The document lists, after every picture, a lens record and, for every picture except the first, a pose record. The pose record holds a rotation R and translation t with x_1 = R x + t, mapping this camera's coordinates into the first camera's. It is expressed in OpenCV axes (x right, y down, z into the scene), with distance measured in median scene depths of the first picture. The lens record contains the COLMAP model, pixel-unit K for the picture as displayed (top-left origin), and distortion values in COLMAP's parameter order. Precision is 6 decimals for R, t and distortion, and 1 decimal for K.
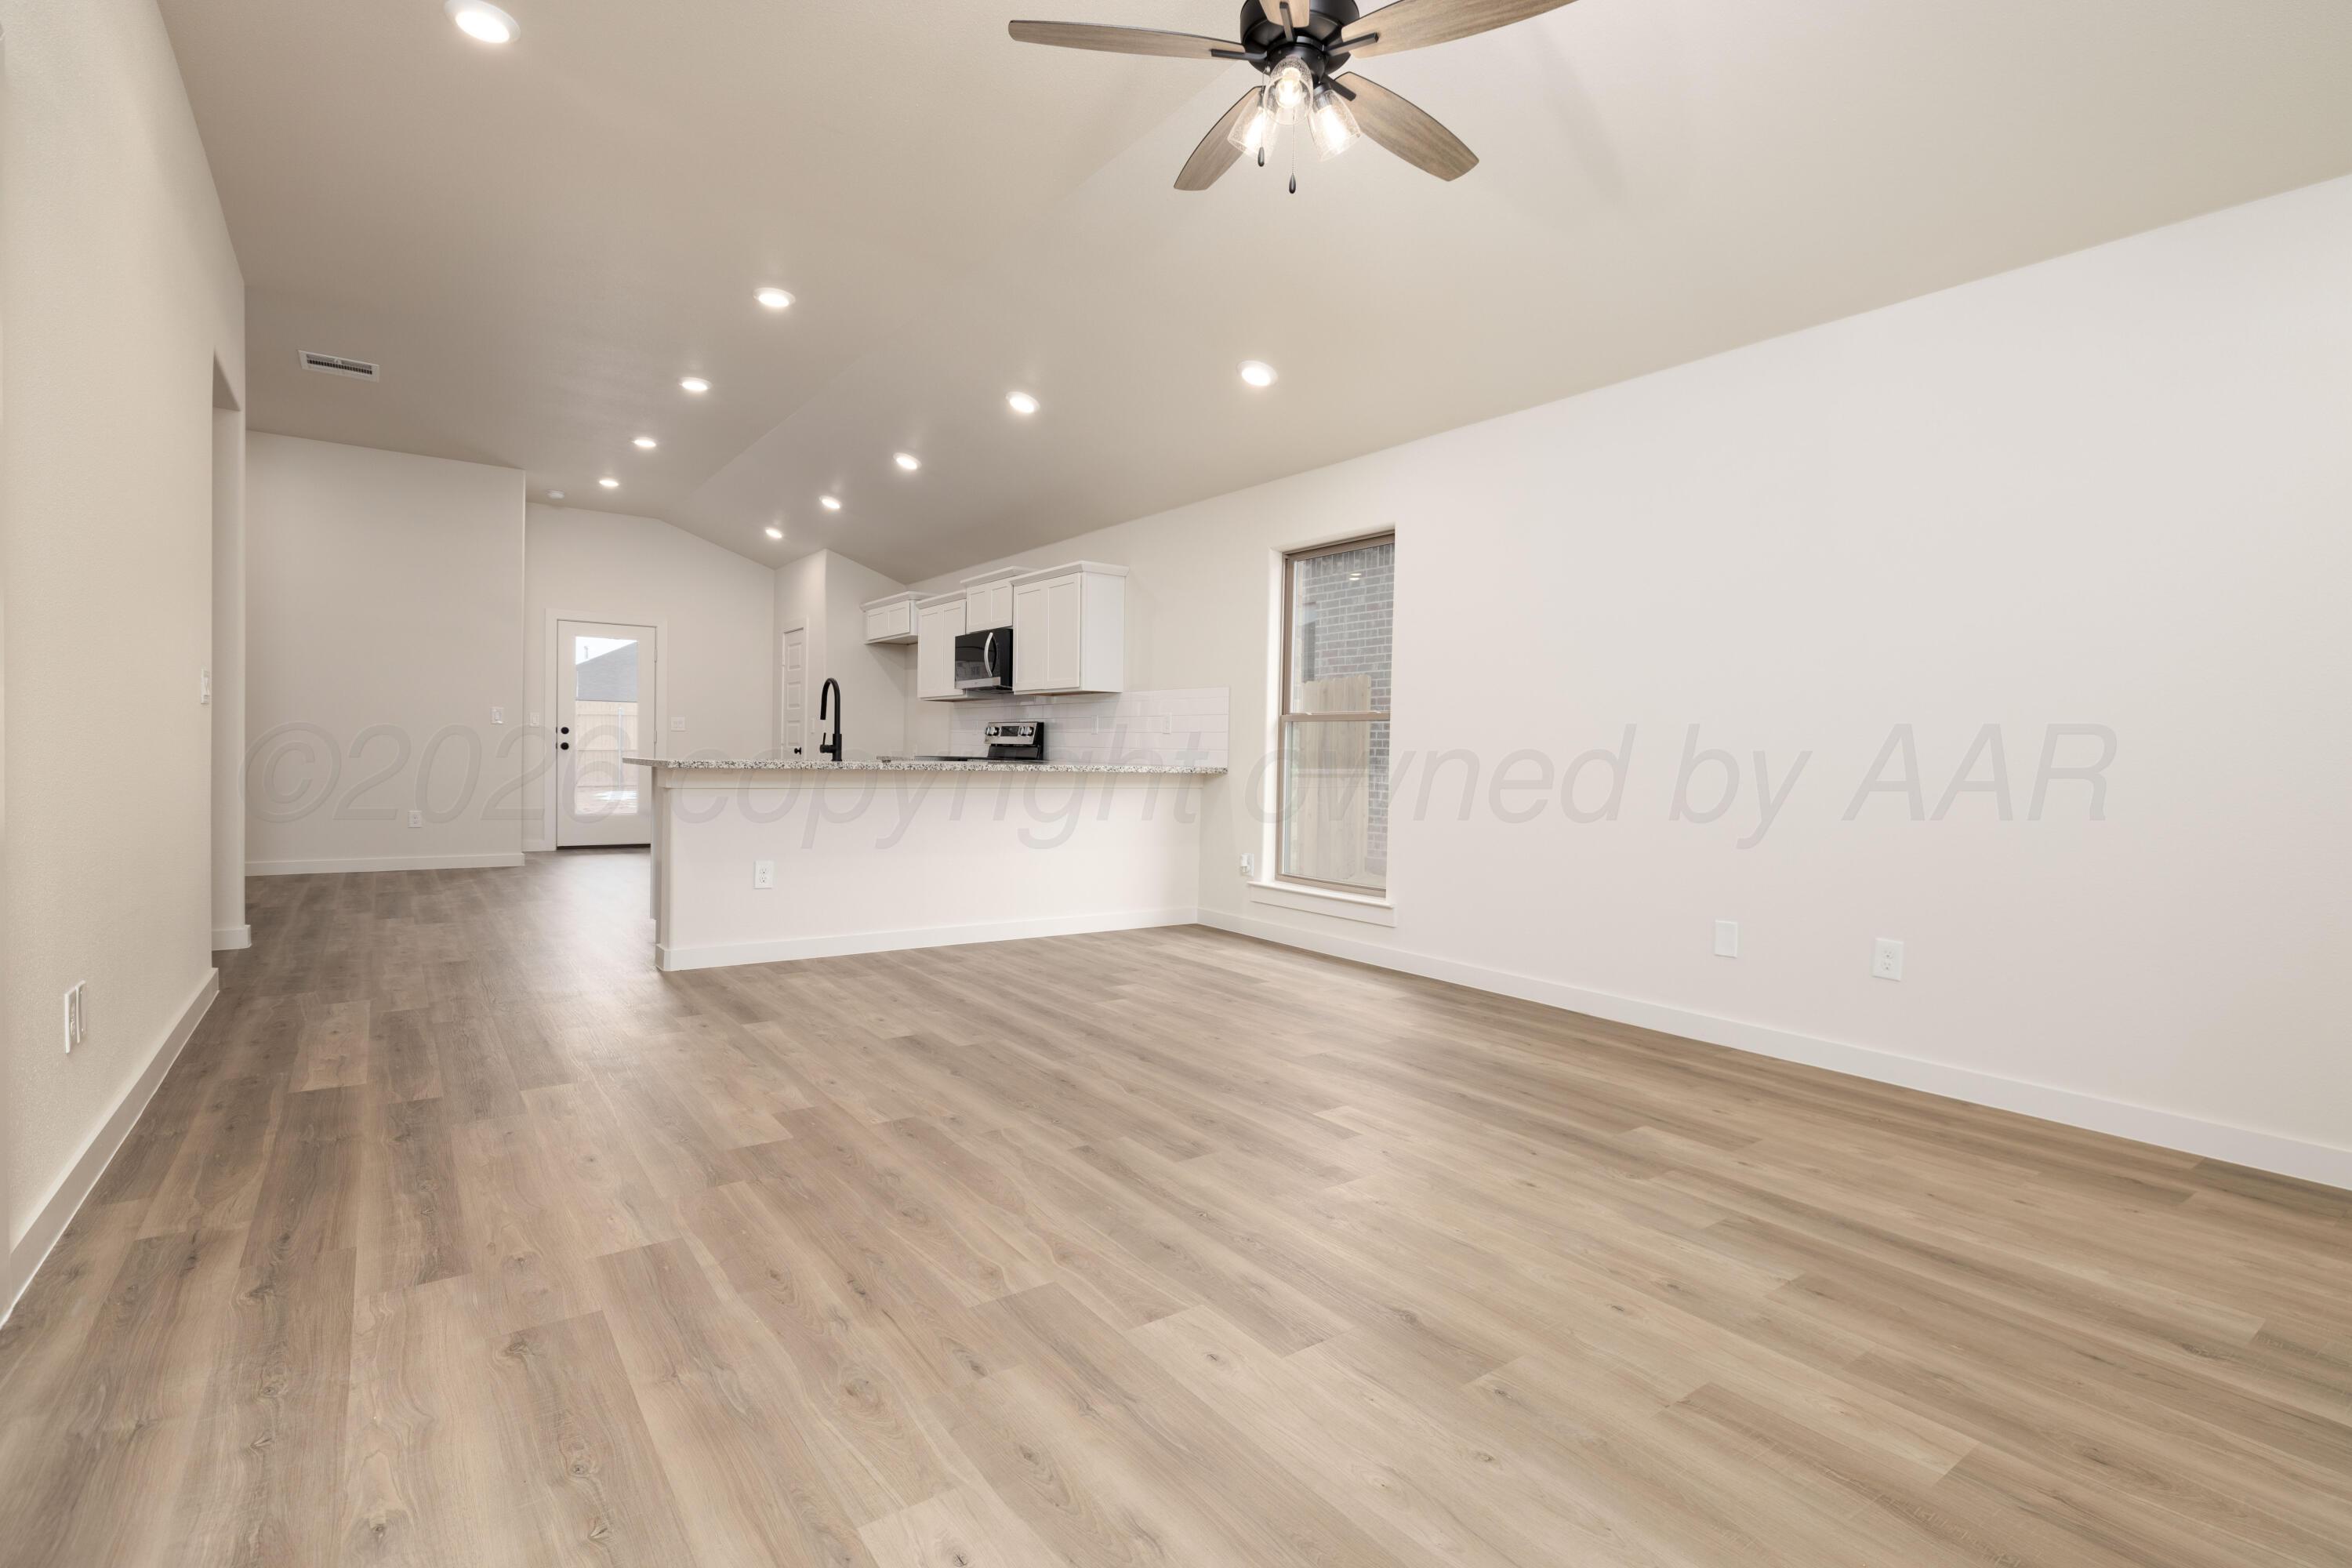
lens RADIAL K [[1111.4, 0, 1176.0], [0, 1111.4, 784.0], [0, 0, 1]] dist [-0.007310, 0.000033]
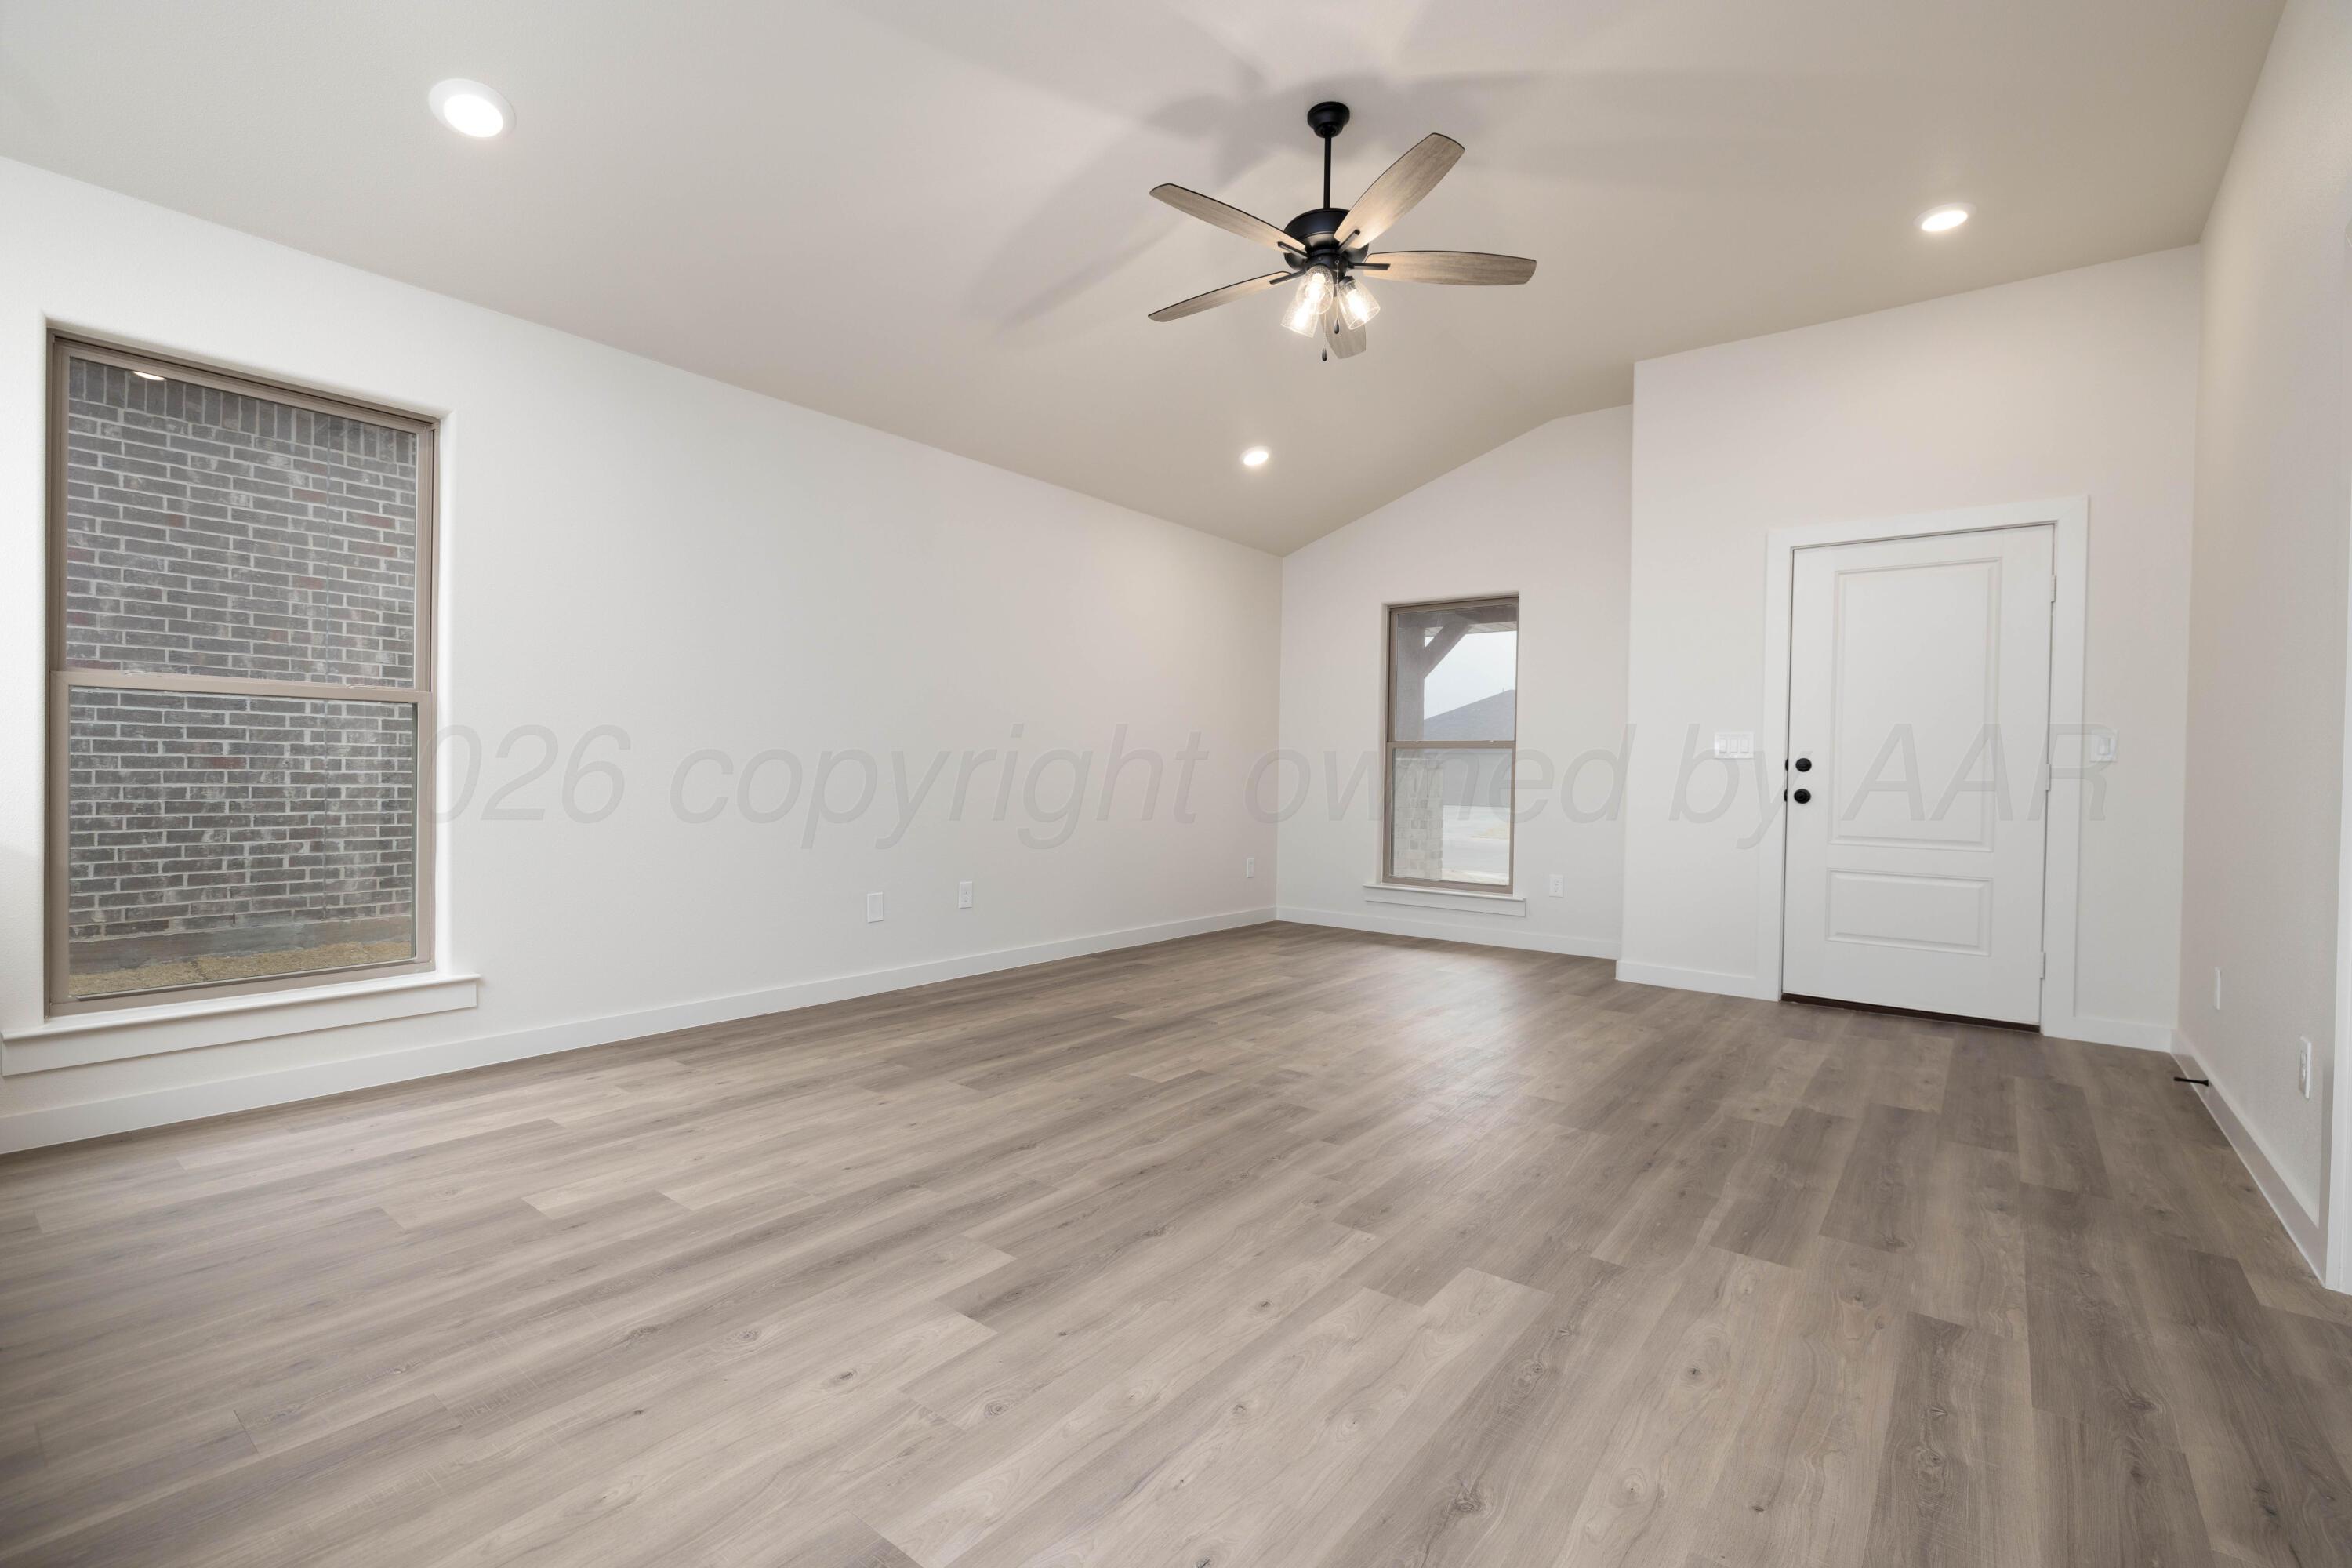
lens RADIAL K [[1036.0, 0, 1176.0], [0, 1036.0, 784.0], [0, 0, 1]] dist [-0.008839, 0.000355]
pose [[-0.274057, -0.037686, 0.960975, -1.302504], [0.005366, 0.999156, 0.040713, -0.080743], [-0.961698, 0.016315, -0.273624, 1.841489]]
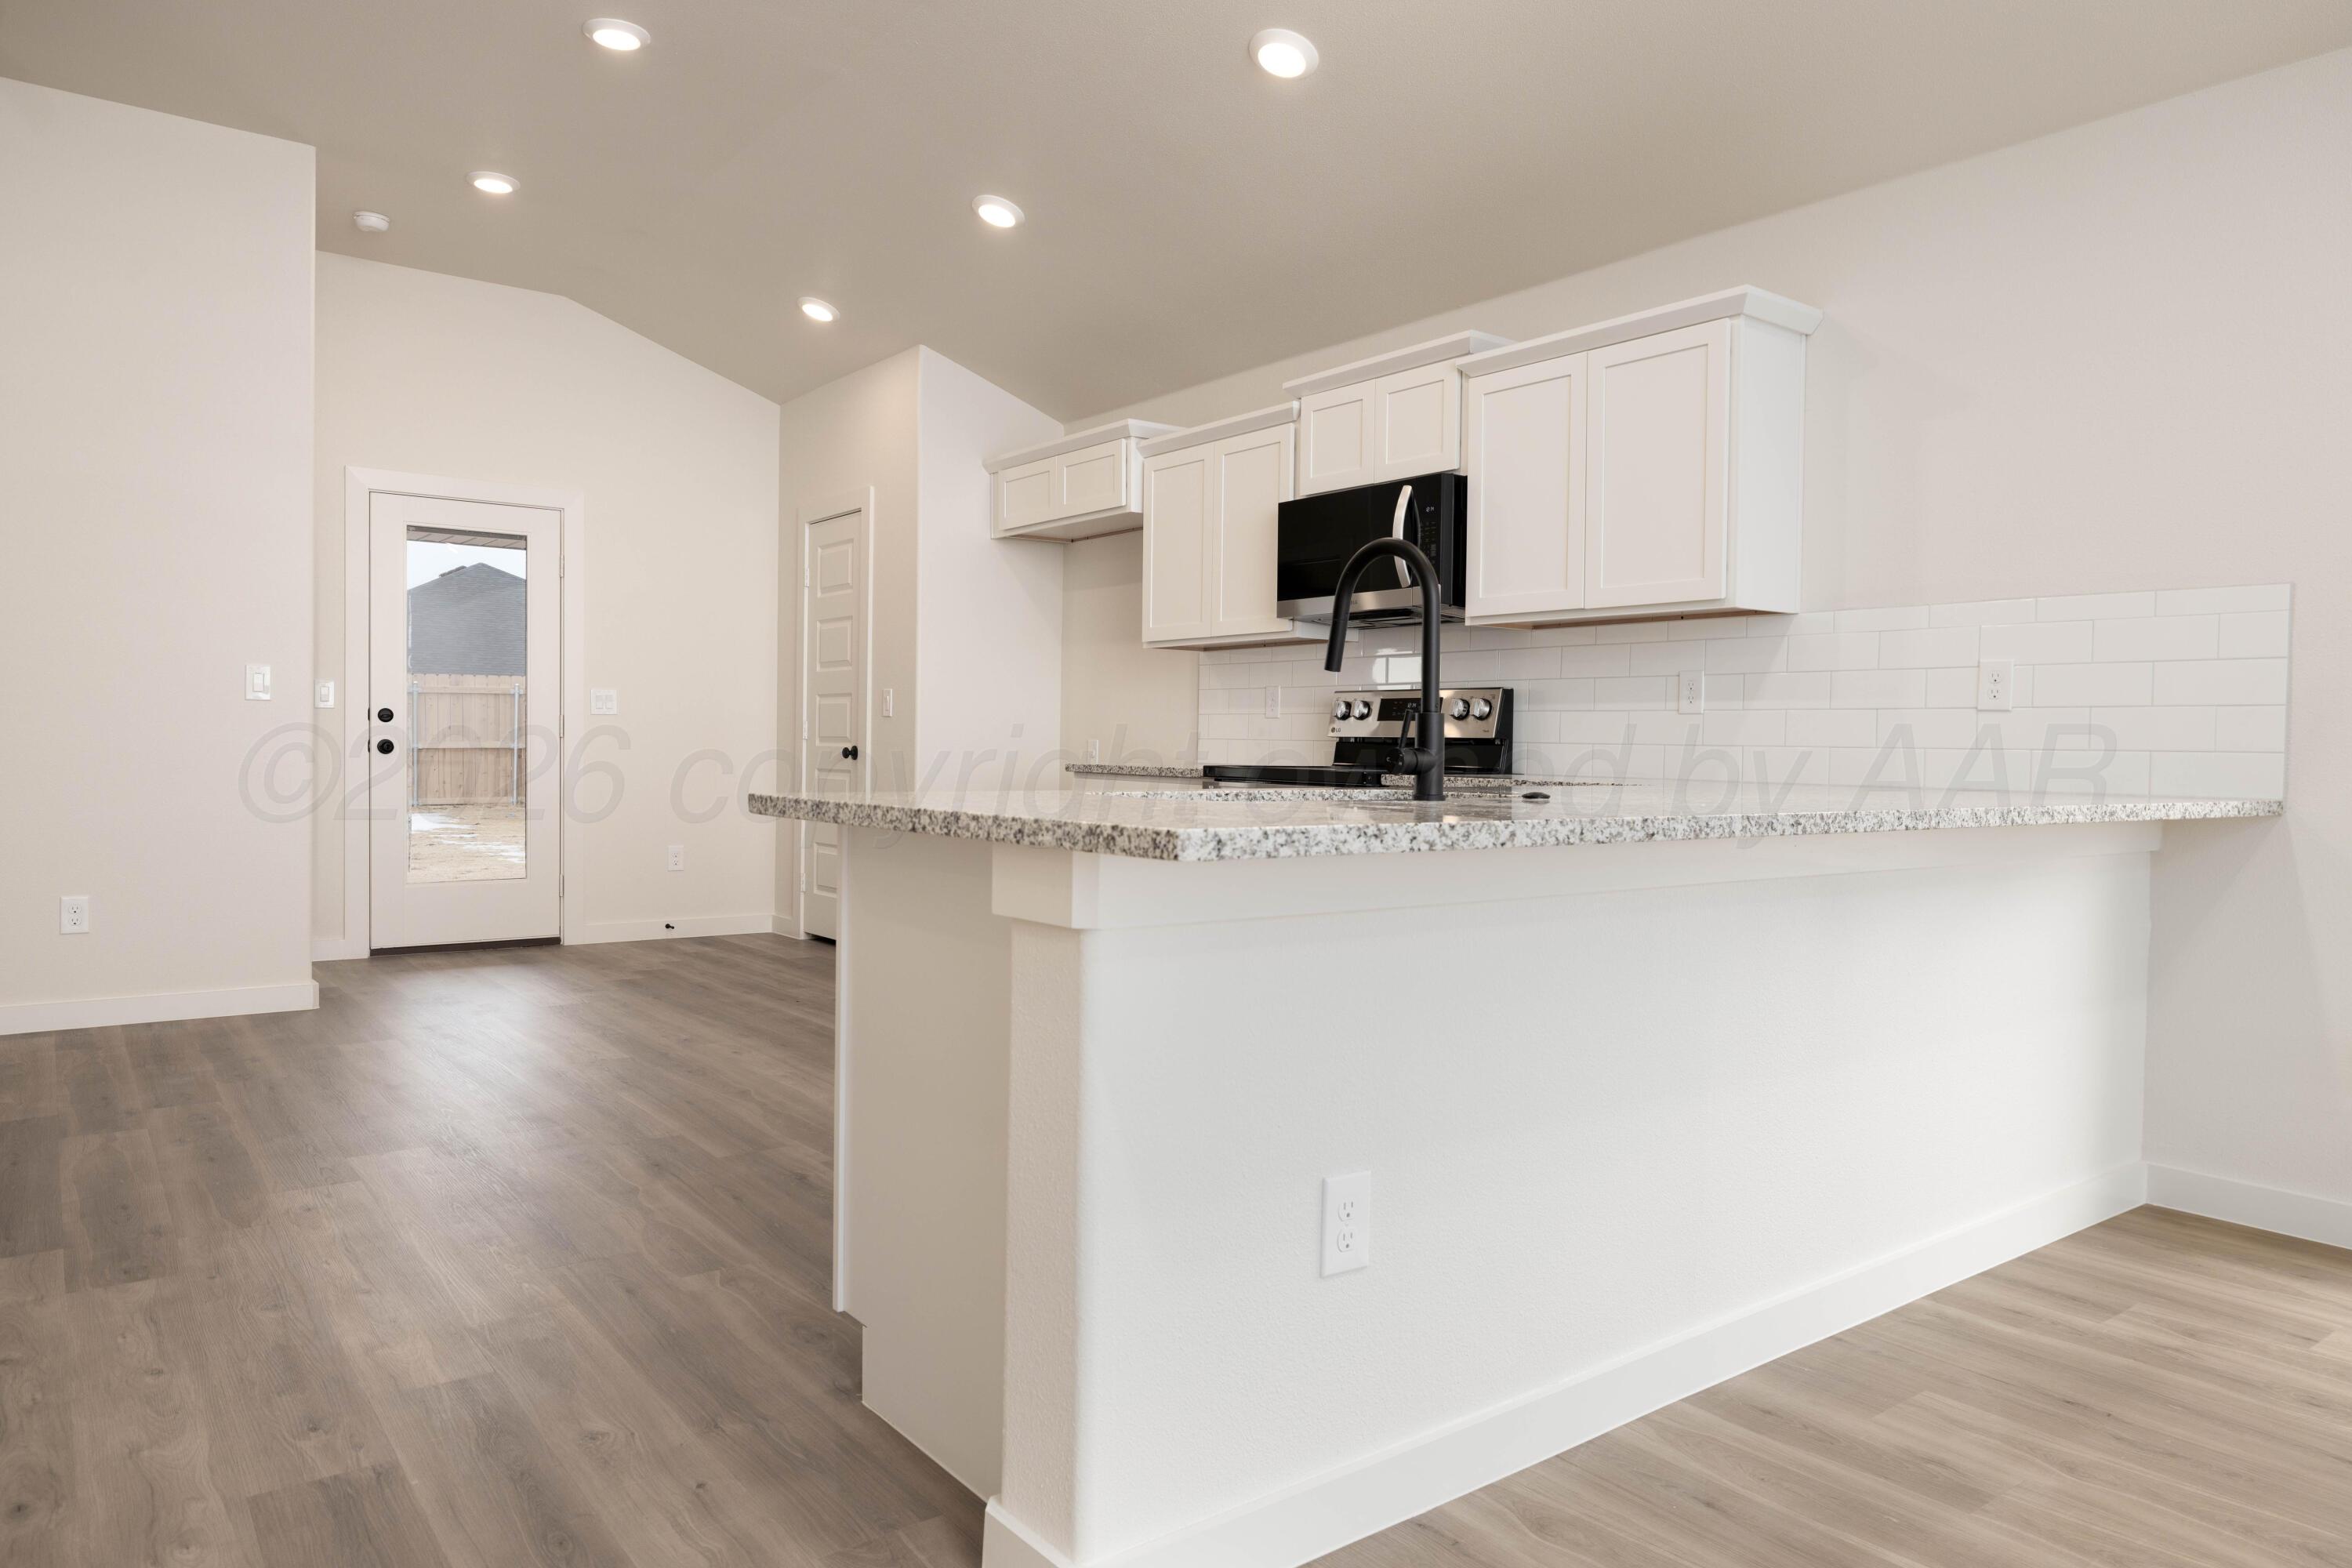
lens RADIAL K [[1520.3, 0, 1176.0], [0, 1520.3, 784.0], [0, 0, 1]] dist [0.002990, 0.001983]
pose [[0.999751, -0.006930, 0.021197, -0.232779], [0.006965, 0.999975, -0.001553, -0.015270], [-0.021186, 0.001700, 0.999774, 0.342904]]
